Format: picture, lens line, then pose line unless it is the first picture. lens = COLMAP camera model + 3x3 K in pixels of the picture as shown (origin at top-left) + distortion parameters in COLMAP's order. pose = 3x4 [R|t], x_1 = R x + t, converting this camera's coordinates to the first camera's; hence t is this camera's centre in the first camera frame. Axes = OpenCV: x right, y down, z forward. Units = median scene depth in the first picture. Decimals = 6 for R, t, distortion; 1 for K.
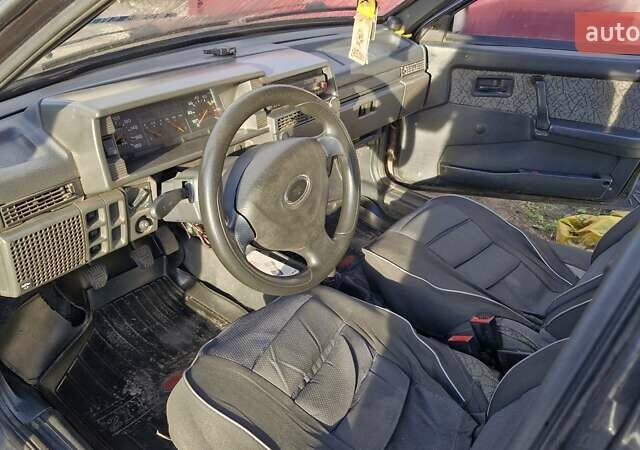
lens RADIAL K [[547.8, 0, 320.0], [0, 547.8, 225.0], [0, 0, 1]] dist [0.124946, -0.198928]
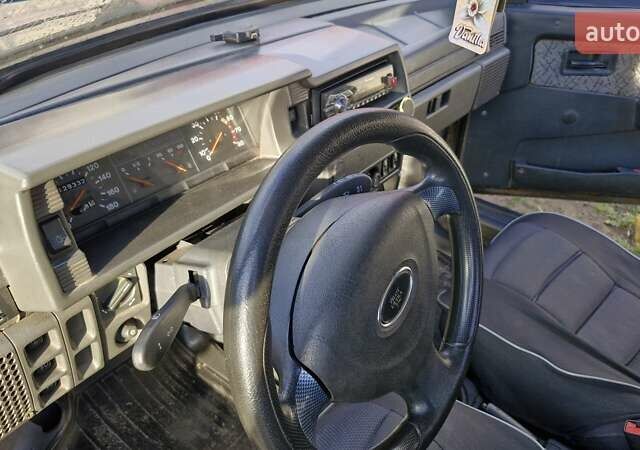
lens RADIAL K [[547.8, 0, 320.0], [0, 547.8, 225.0], [0, 0, 1]] dist [0.124946, -0.198928]
pose [[0.999419, -0.033599, -0.005734, -0.091003], [0.033895, 0.997413, 0.063396, -0.140019], [0.003589, -0.063553, 0.997972, 0.361069]]
